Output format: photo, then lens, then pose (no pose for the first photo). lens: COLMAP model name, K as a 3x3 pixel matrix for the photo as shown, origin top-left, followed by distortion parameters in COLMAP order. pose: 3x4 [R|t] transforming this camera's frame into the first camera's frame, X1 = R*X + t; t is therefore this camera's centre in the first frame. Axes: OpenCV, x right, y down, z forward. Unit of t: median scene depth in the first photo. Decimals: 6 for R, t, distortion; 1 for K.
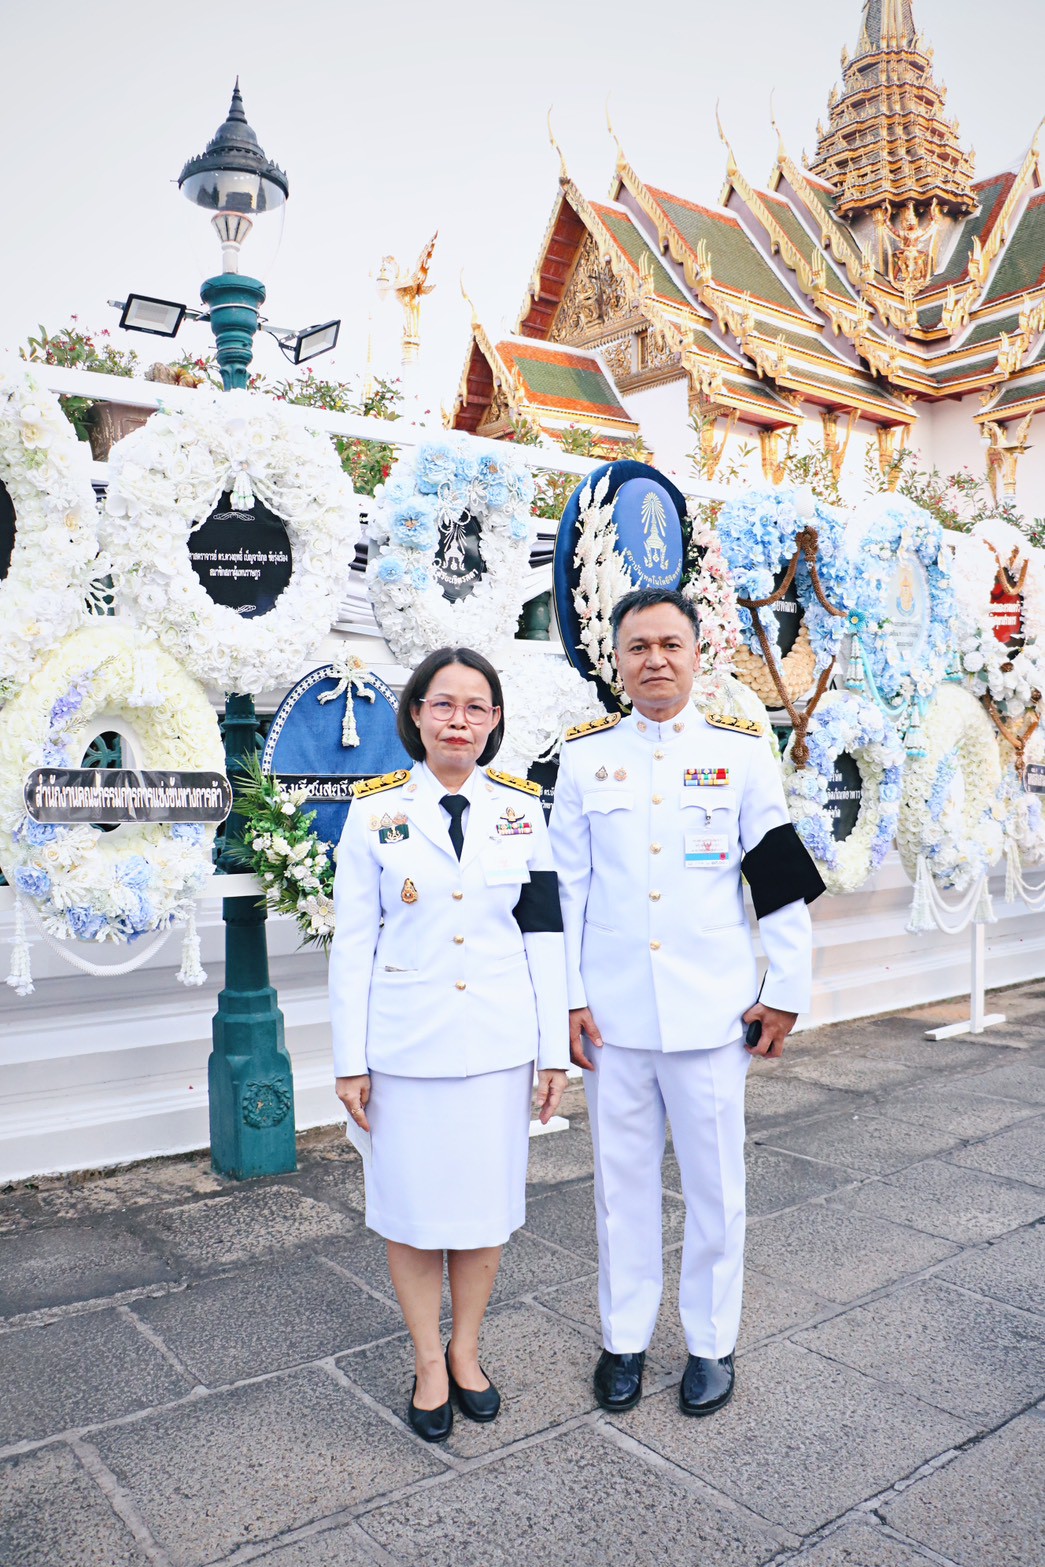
lens RADIAL K [[1311.1, 0, 524.1], [0, 1311.1, 791.1], [0, 0, 1]] dist [-0.187559, 0.161453]
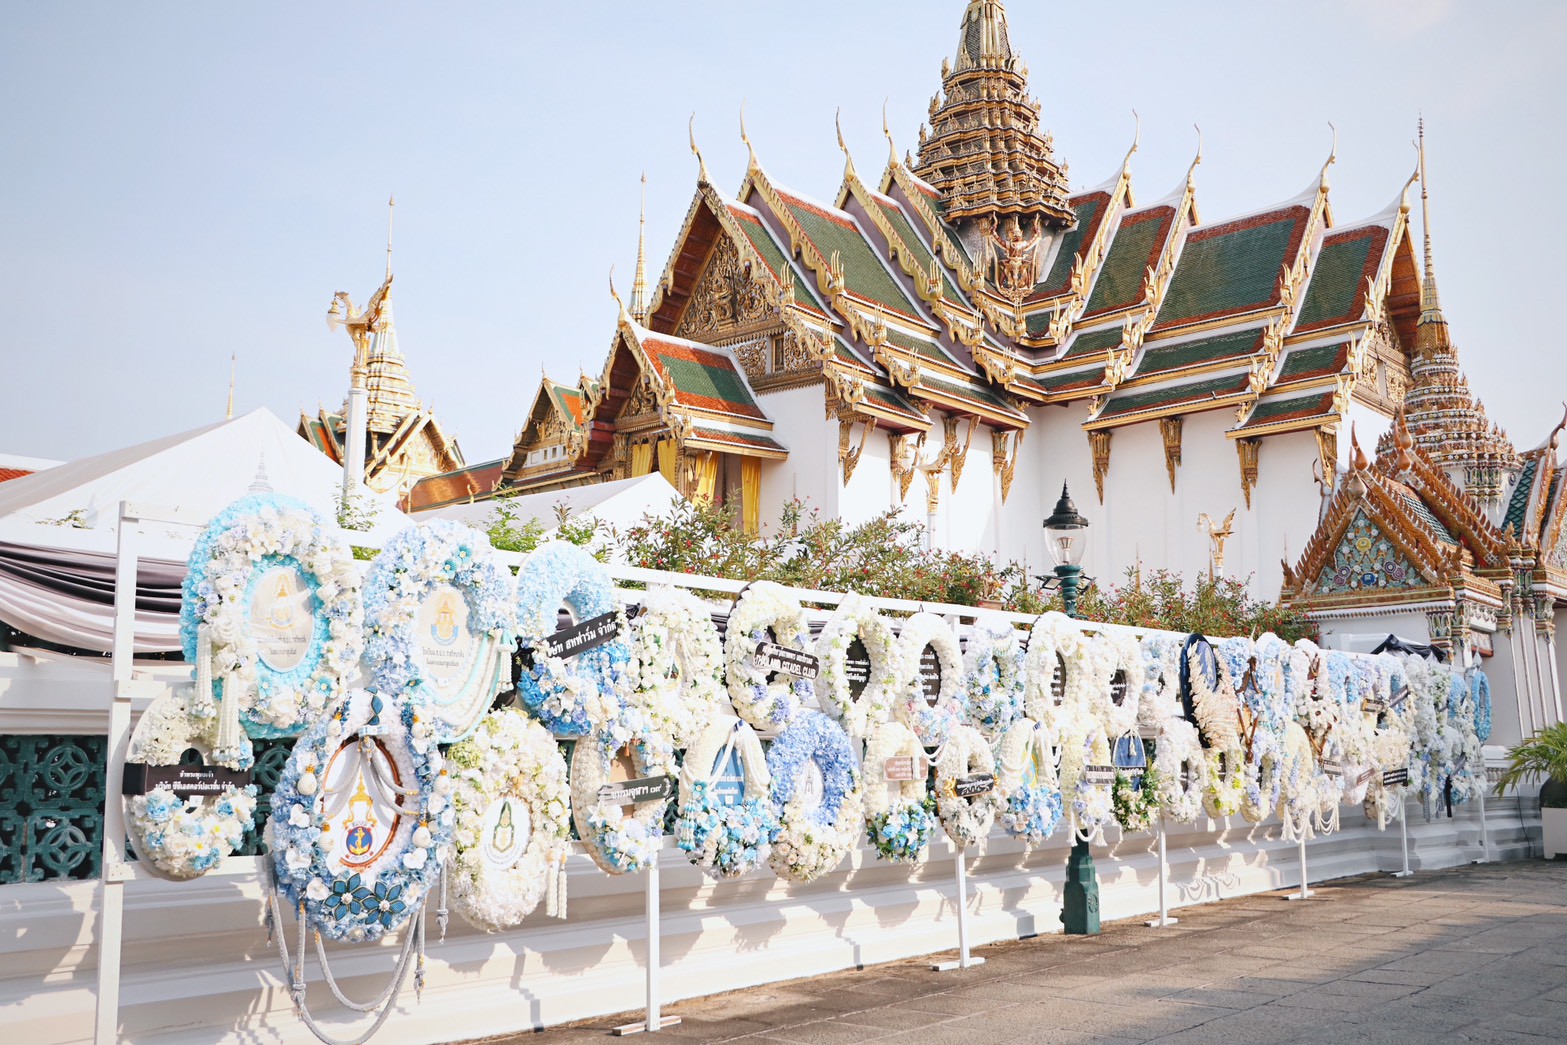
lens RADIAL K [[1592.1, 0, 766.8], [0, 1592.1, 483.3], [0, 0, 1]] dist [-0.041472, 0.000000]
pose [[0.979546, 0.034087, 0.198310, -0.166718], [0.003372, 0.982628, -0.185554, 0.001832], [-0.201190, 0.182428, 0.962415, -0.222653]]
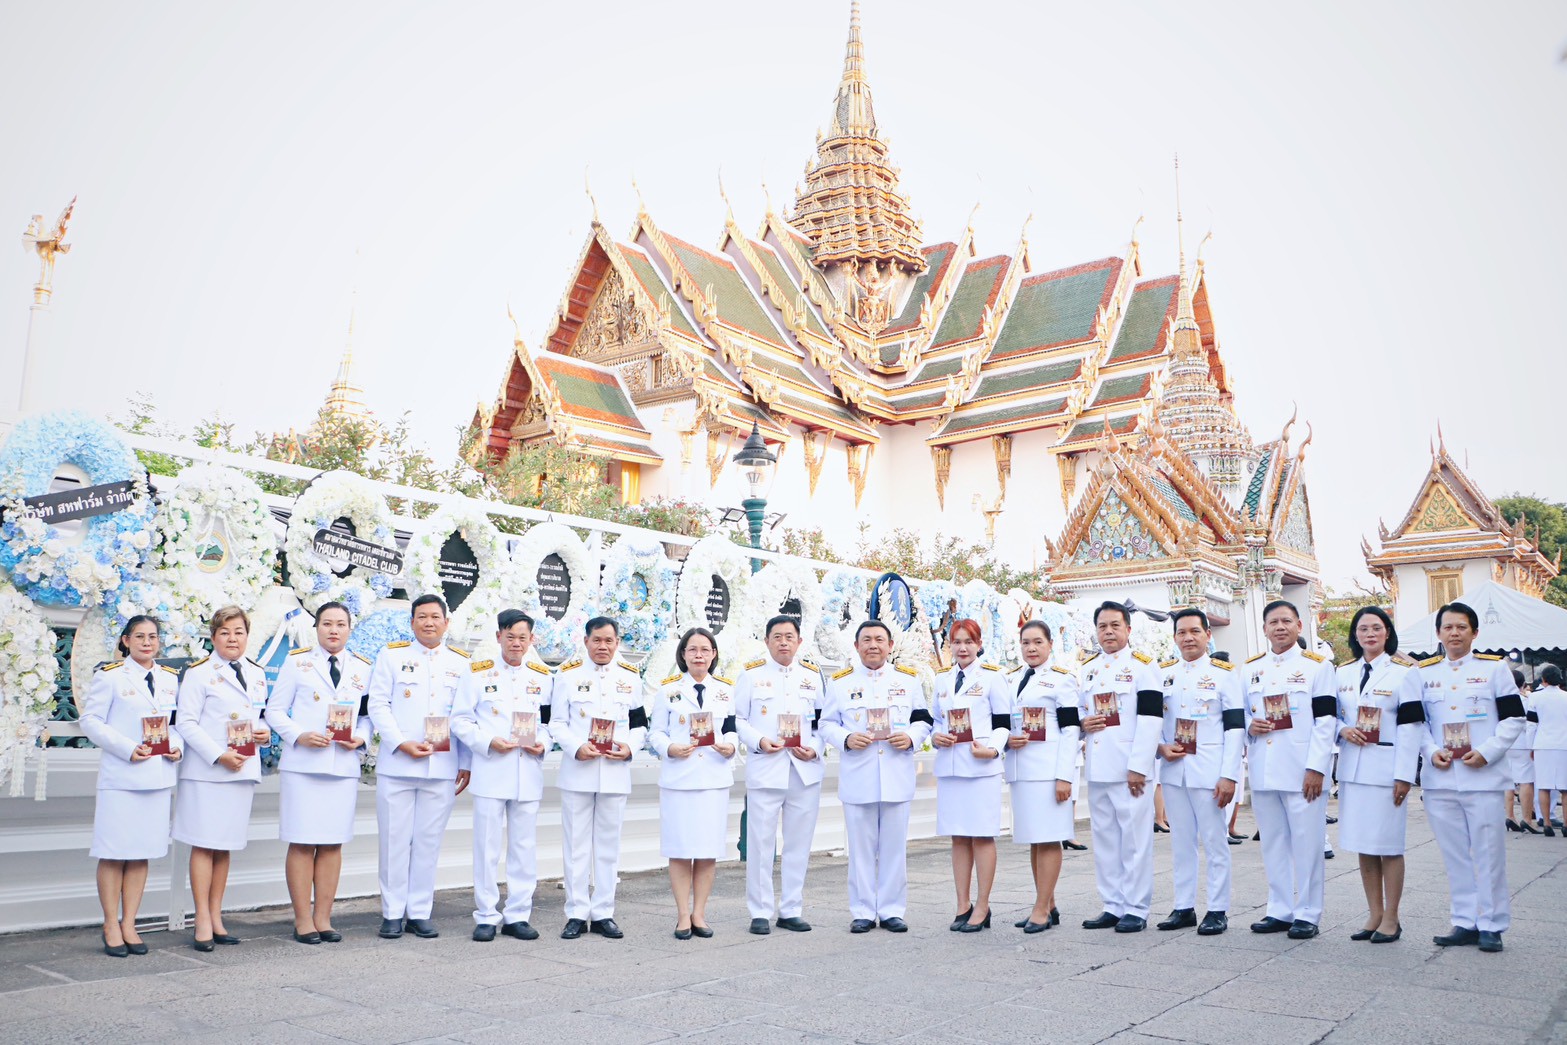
lens RADIAL K [[1354.9, 0, 756.5], [0, 1354.9, 483.0], [0, 0, 1]] dist [-0.190278, 0.133635]
pose [[0.971311, 0.054264, 0.231539, -0.099122], [-0.005292, 0.978310, -0.207078, 0.014157], [-0.237754, 0.199912, 0.950530, -0.181420]]
